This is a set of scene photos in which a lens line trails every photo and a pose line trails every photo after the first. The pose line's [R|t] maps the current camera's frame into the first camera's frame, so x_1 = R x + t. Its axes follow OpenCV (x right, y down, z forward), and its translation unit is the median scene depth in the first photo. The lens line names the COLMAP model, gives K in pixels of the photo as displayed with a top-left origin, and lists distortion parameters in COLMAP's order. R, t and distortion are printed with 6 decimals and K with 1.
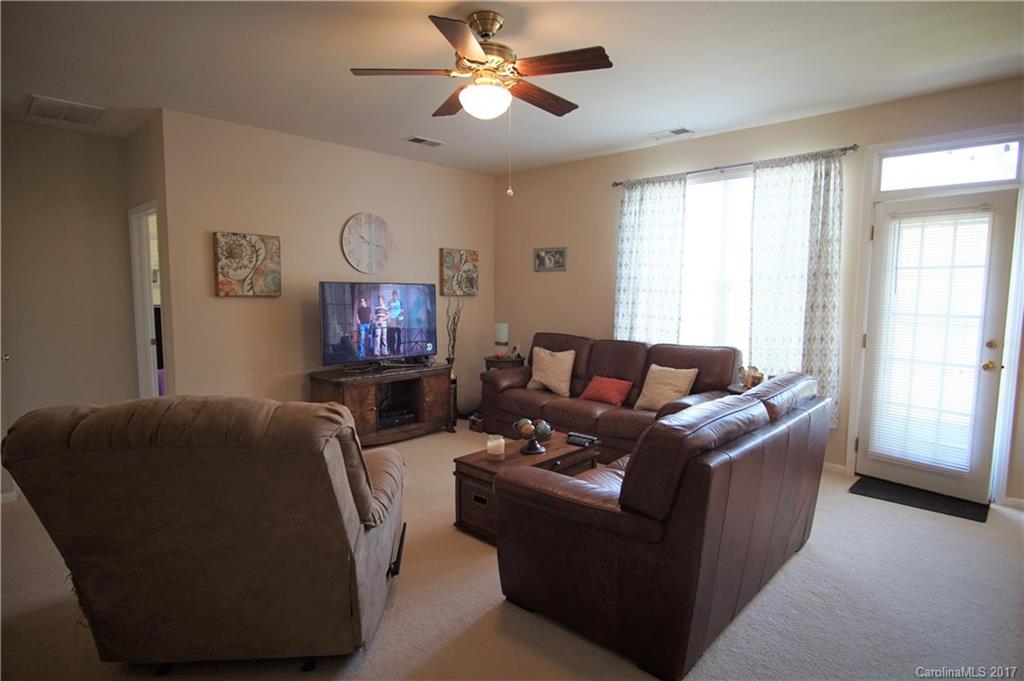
lens RADIAL K [[561.2, 0, 516.5], [0, 561.2, 341.3], [0, 0, 1]] dist [-0.032436, 0.006914]
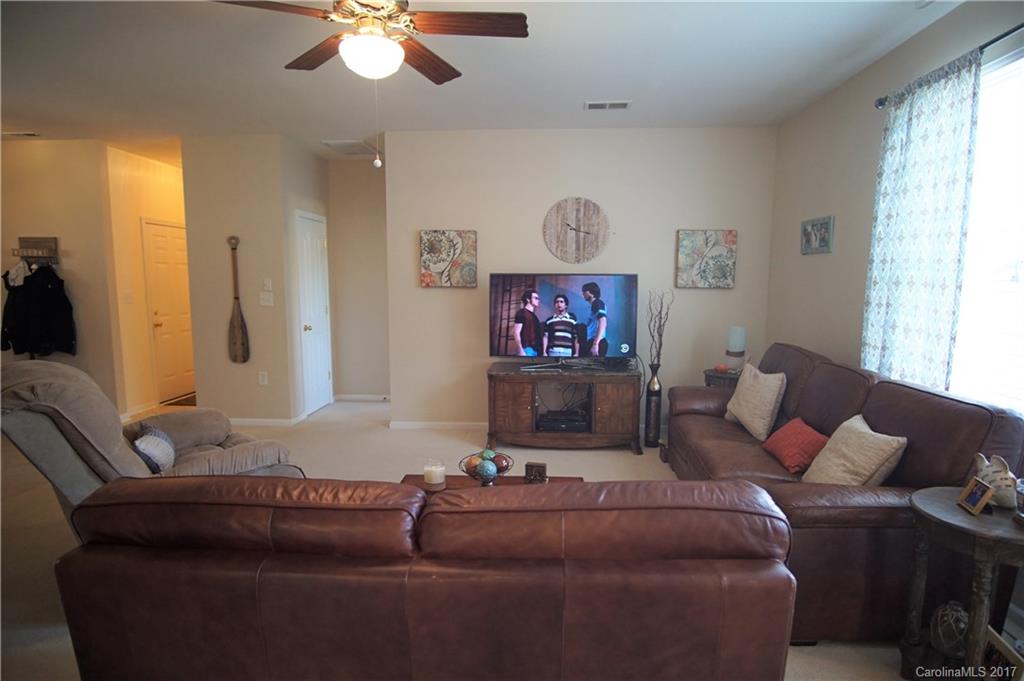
lens RADIAL K [[561.2, 0, 514.9], [0, 561.2, 345.4], [0, 0, 1]] dist [-0.032436, 0.006914]
pose [[0.634949, 0.087849, -0.767543, 0.413225], [-0.067470, 0.996023, 0.058185, -0.034873], [0.769603, 0.014842, 0.638351, 0.350229]]
